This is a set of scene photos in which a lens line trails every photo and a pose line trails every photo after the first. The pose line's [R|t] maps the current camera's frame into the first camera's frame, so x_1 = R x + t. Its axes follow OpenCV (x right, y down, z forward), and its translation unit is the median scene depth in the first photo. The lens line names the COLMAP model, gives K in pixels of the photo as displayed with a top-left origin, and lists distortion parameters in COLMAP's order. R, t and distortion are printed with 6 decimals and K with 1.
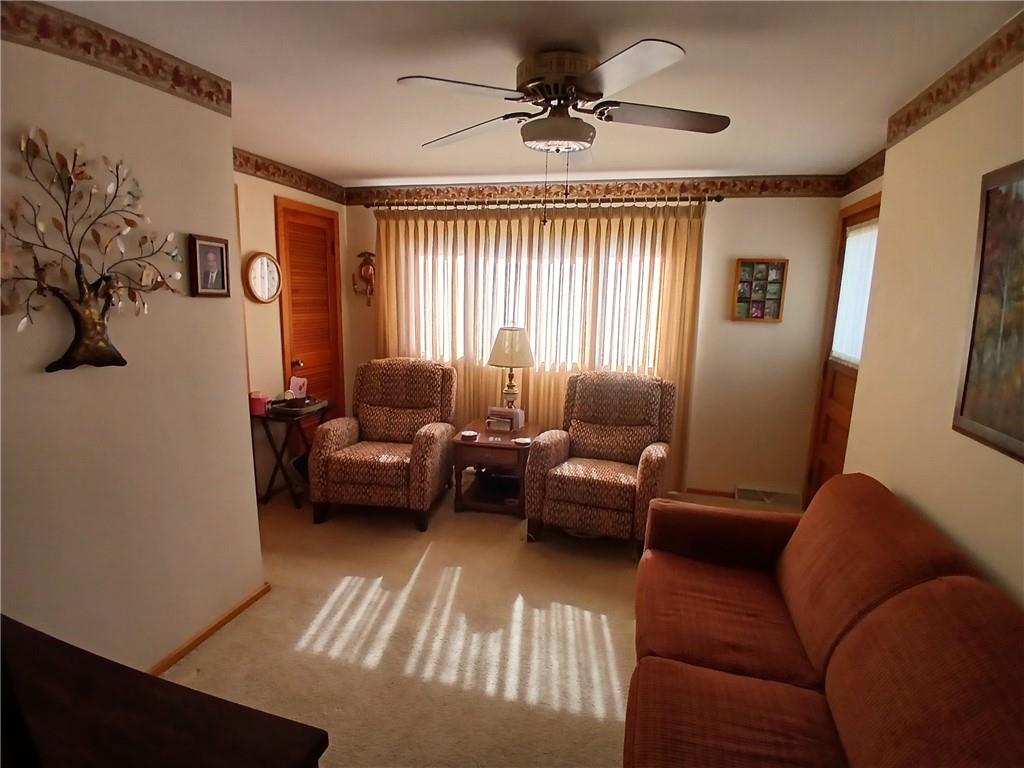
lens RADIAL K [[513.2, 0, 516.9], [0, 513.2, 390.7], [0, 0, 1]] dist [0.004538, -0.045211]
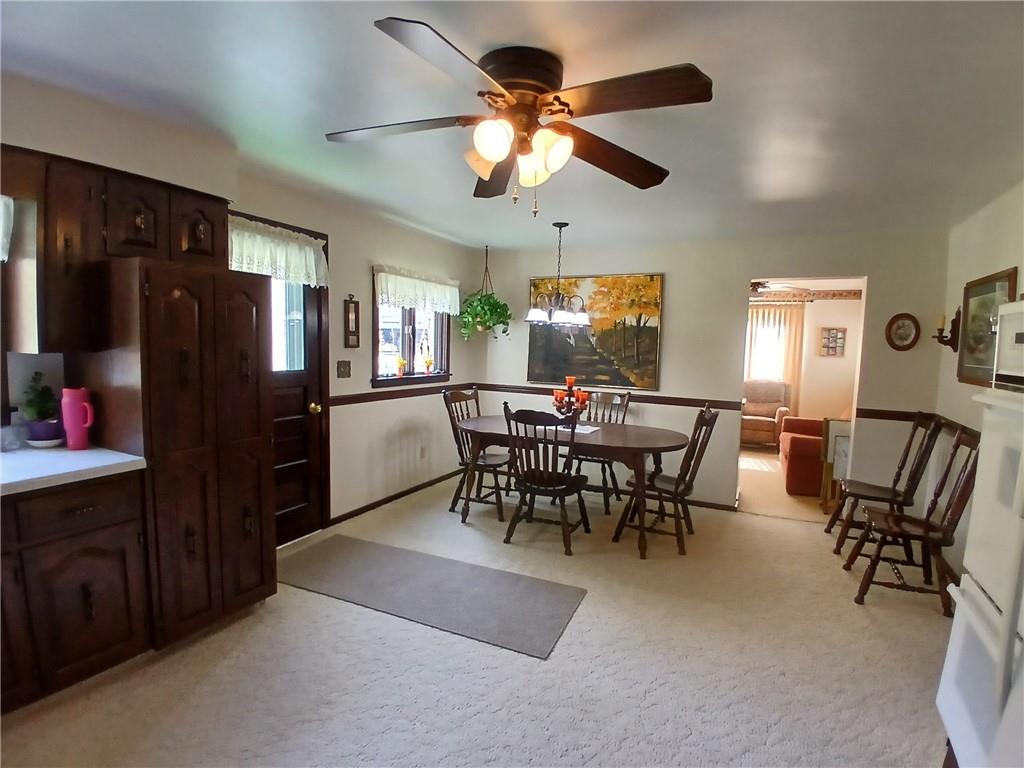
lens RADIAL K [[513.2, 0, 516.9], [0, 513.2, 390.7], [0, 0, 1]] dist [0.004538, -0.045211]
pose [[0.982520, 0.021003, -0.184970, -0.598636], [-0.039284, 0.994632, -0.095729, 0.369060], [0.181966, 0.101322, 0.978071, -1.840230]]
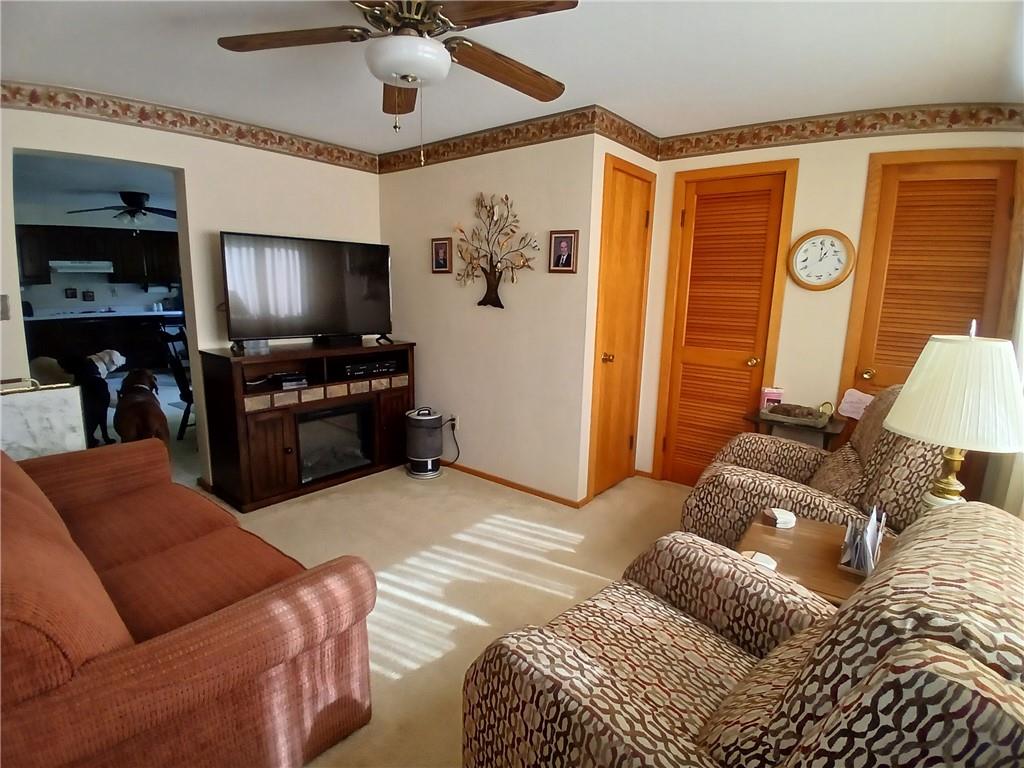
lens RADIAL K [[513.2, 0, 516.9], [0, 513.2, 390.7], [0, 0, 1]] dist [0.004538, -0.045211]
pose [[-0.408287, 0.142600, -0.901647, 0.673447], [-0.203080, 0.948782, 0.242014, -0.159107], [0.889978, 0.281918, -0.358416, 1.242352]]
